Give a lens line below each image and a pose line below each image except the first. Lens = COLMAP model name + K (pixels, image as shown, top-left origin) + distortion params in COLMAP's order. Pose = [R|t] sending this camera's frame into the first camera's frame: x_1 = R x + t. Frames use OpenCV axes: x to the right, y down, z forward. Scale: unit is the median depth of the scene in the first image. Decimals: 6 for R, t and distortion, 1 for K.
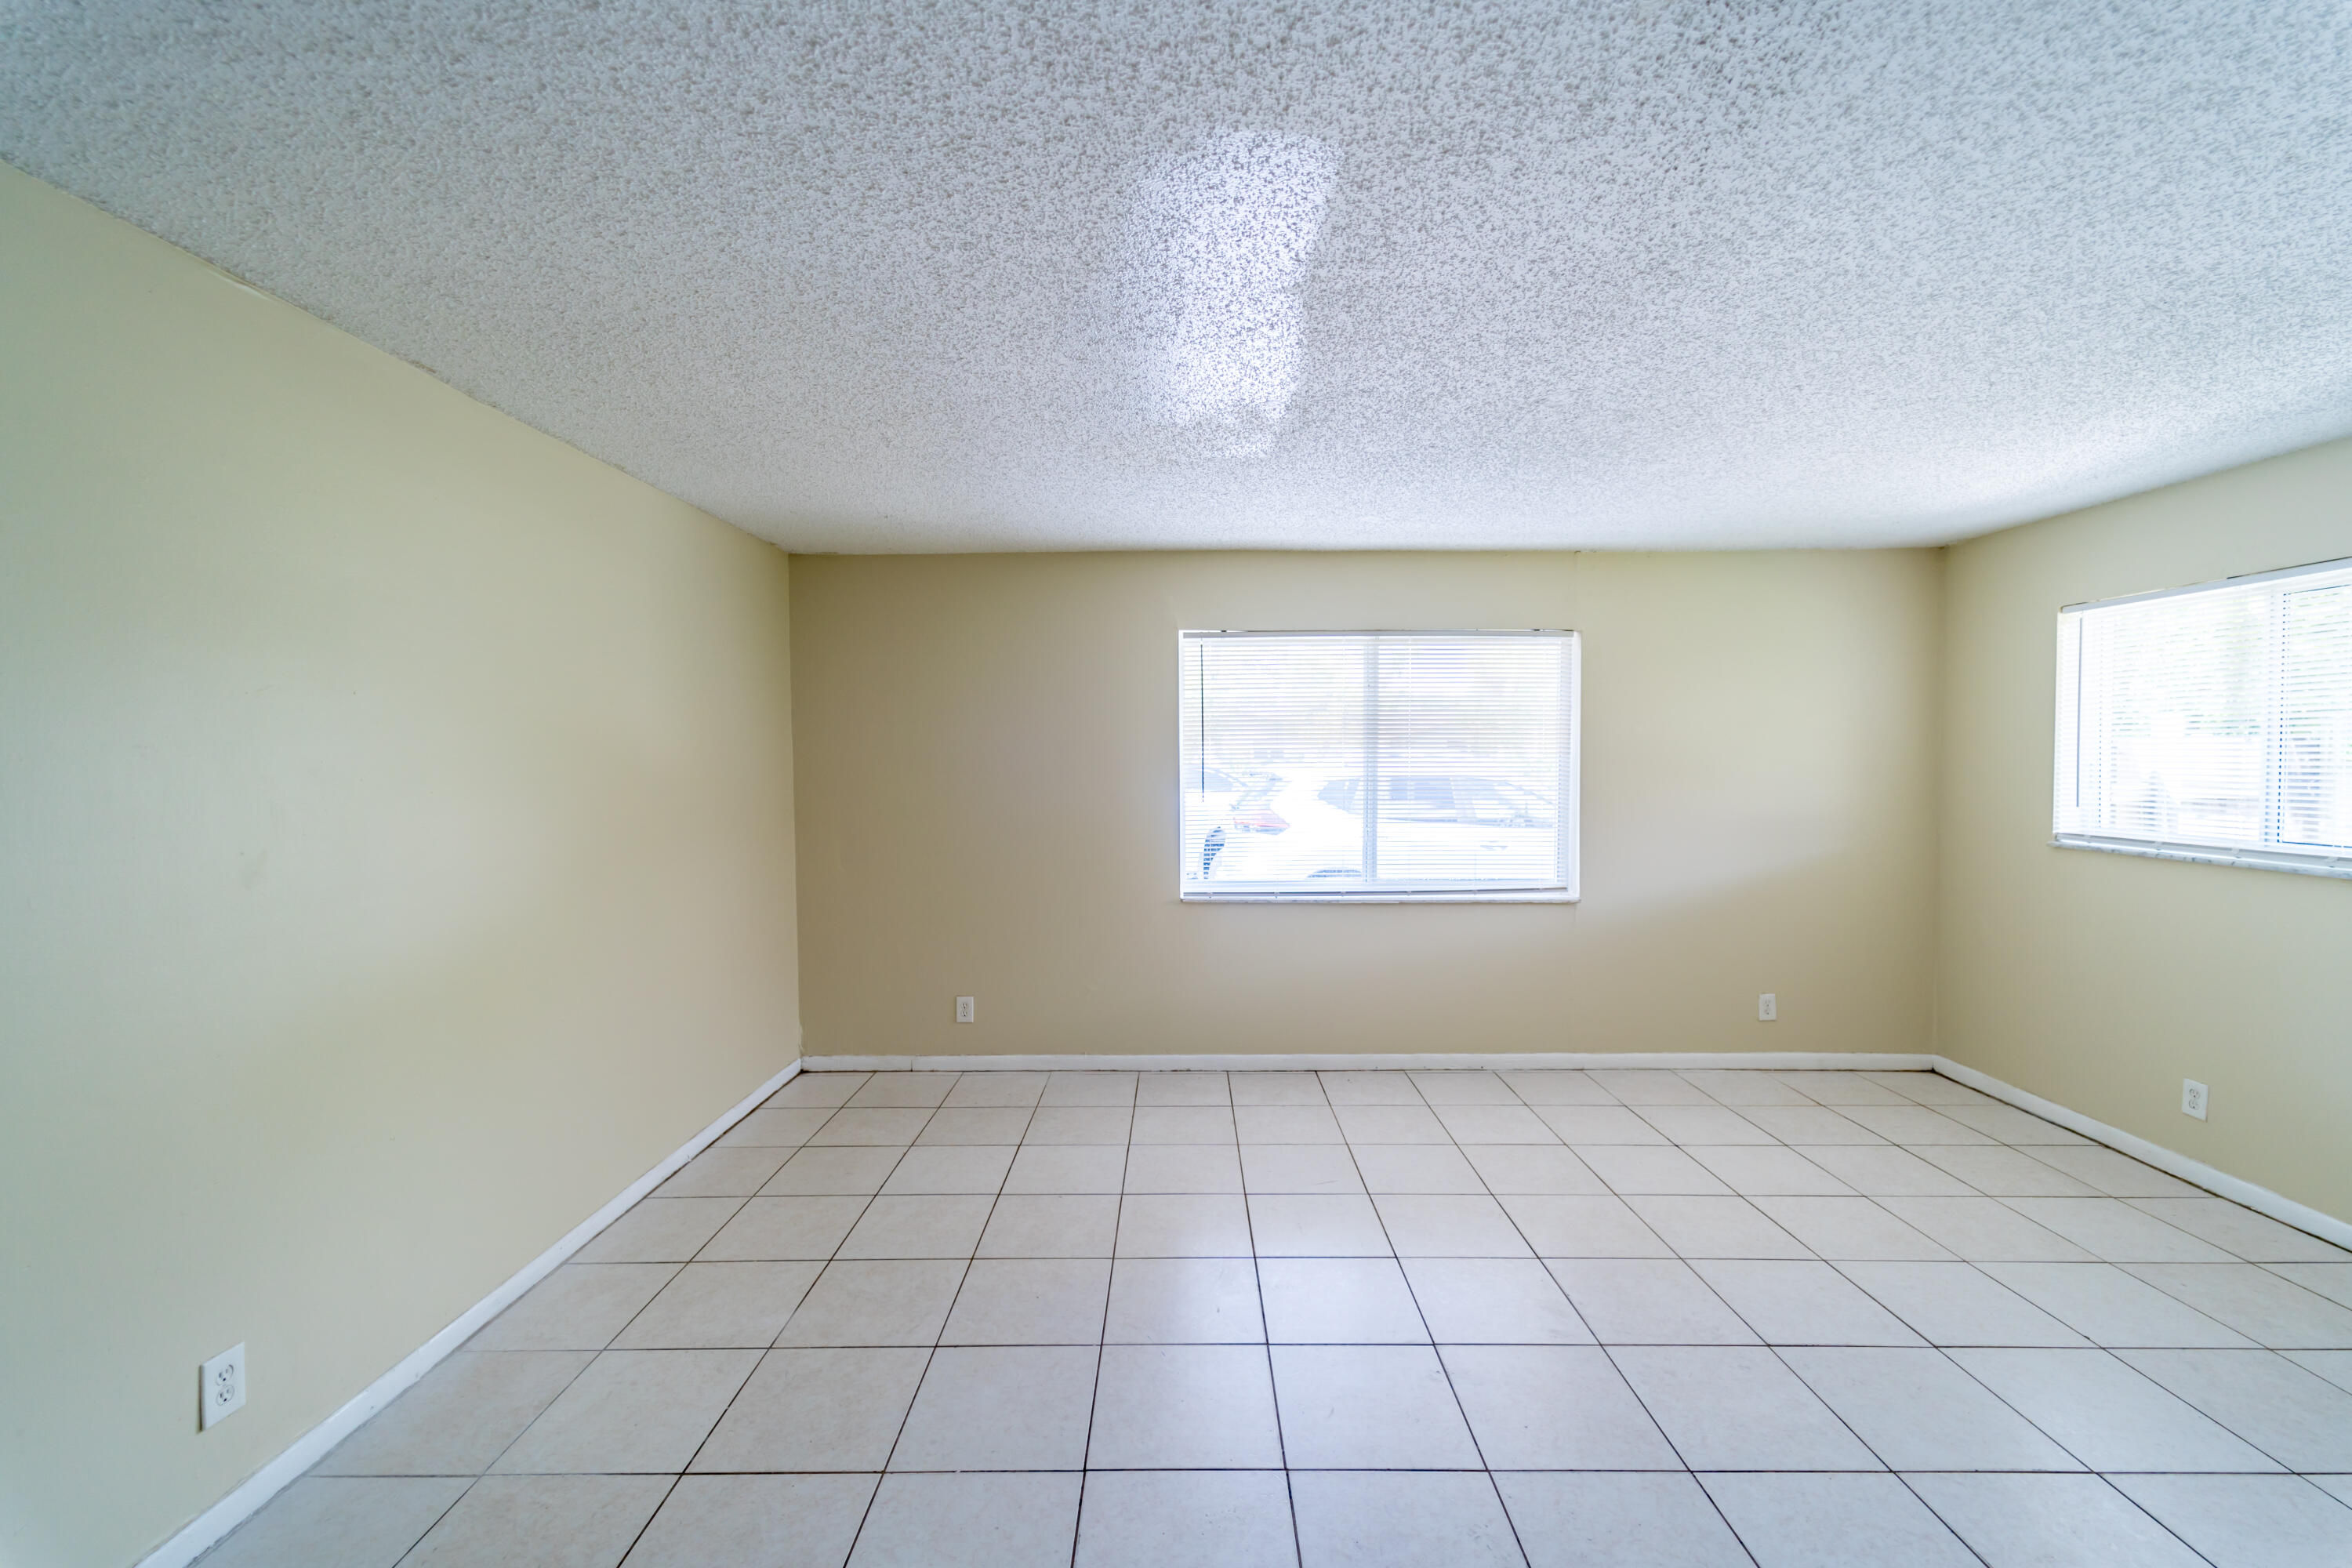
lens RADIAL K [[959.8, 0, 1258.8], [0, 959.8, 783.8], [0, 0, 1]] dist [0.005716, -0.004032]
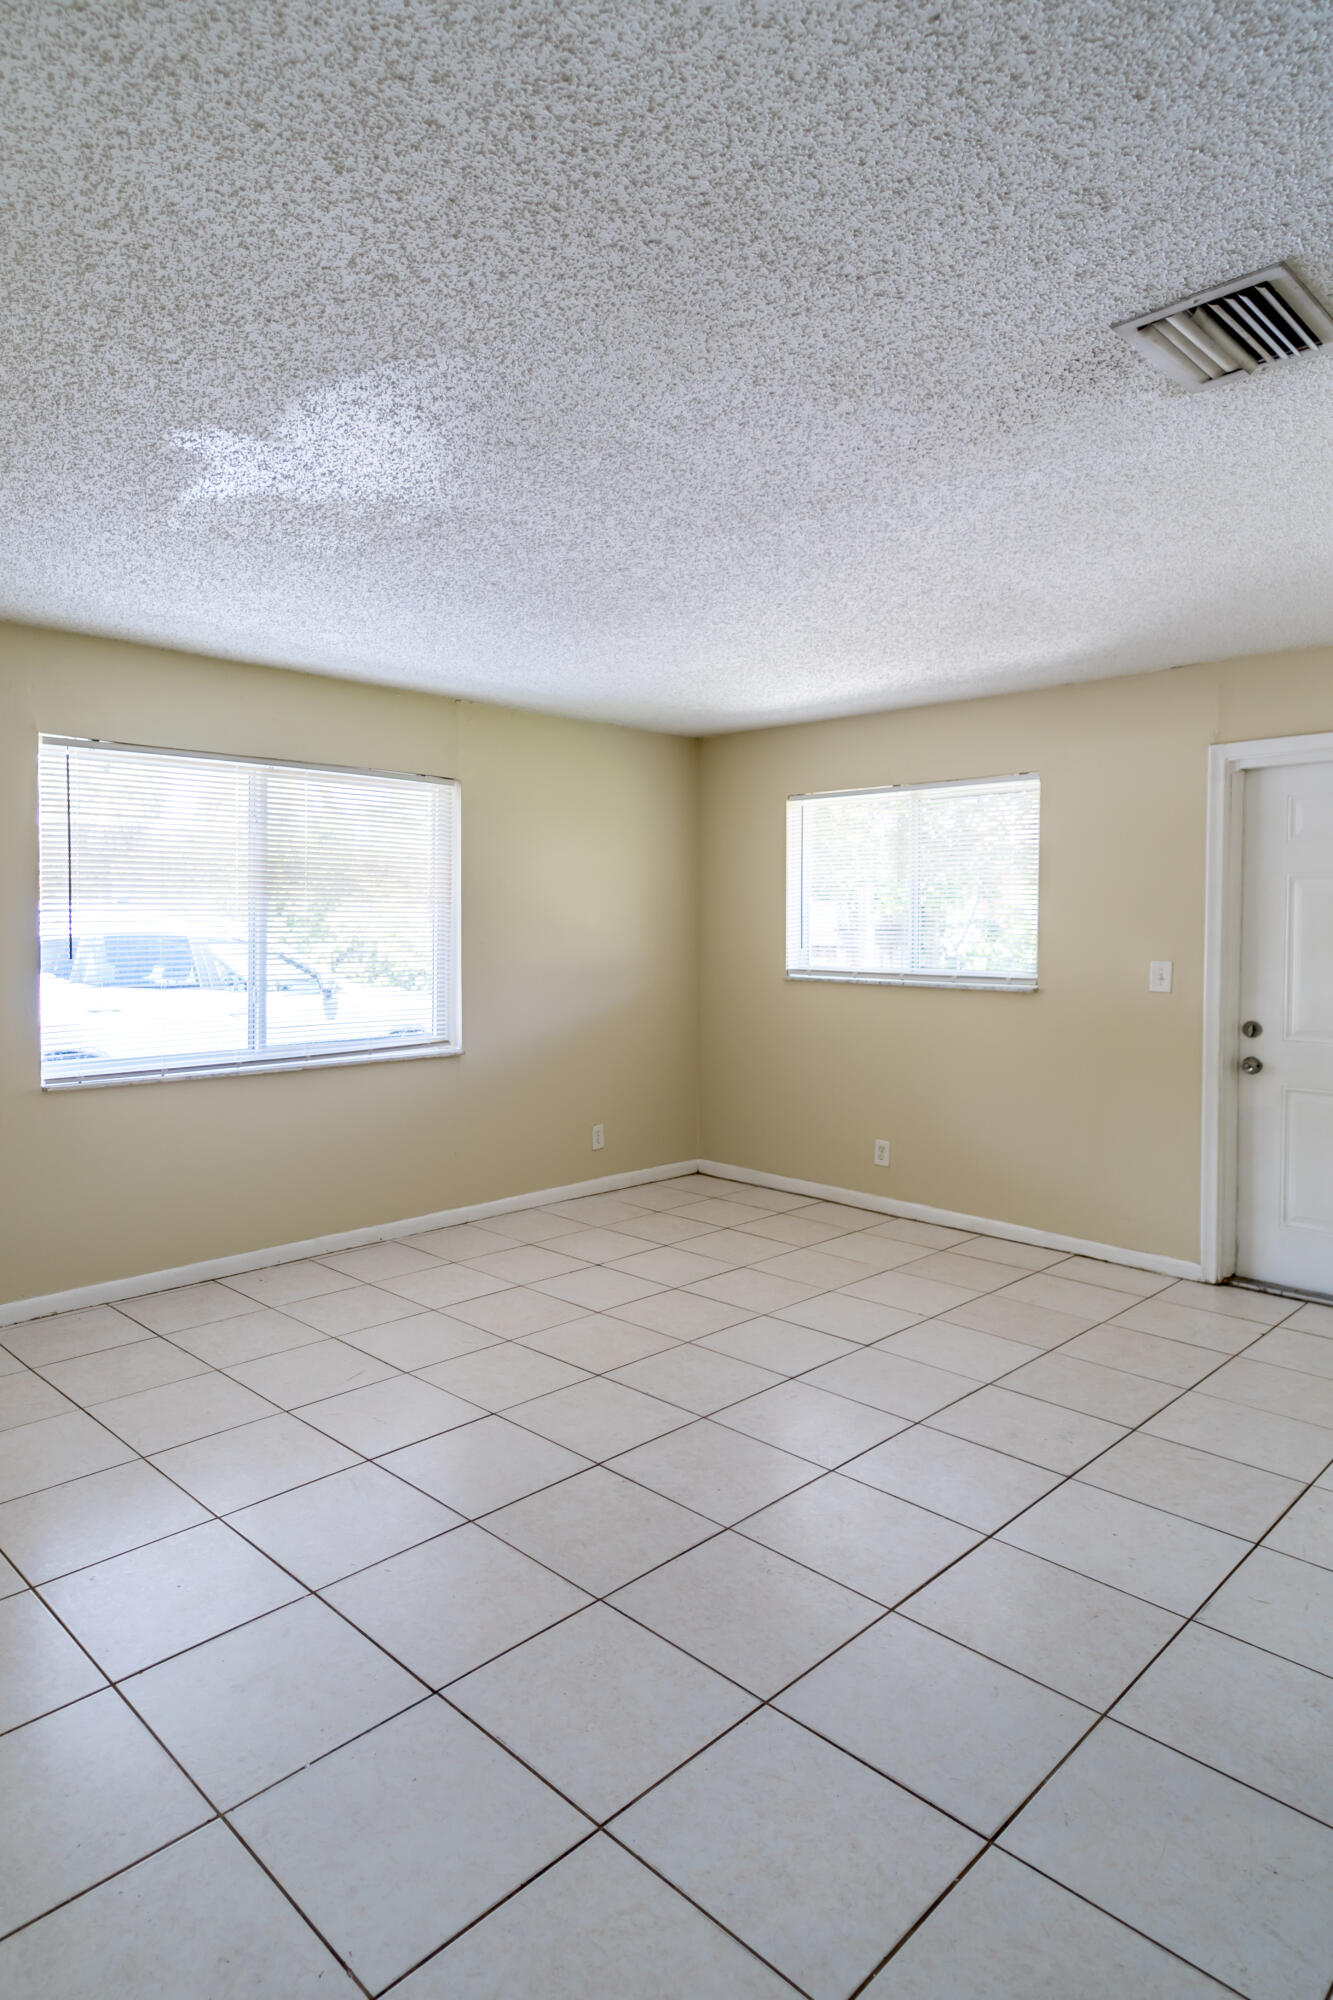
lens RADIAL K [[1084.4, 0, 627.2], [0, 1084.4, 938.1], [0, 0, 1]] dist [-0.000268, 0.001050]
pose [[0.739859, -0.007559, 0.672719, -0.317903], [0.015998, 0.999852, -0.006360, 0.014651], [-0.672571, 0.015467, 0.739871, 0.060747]]
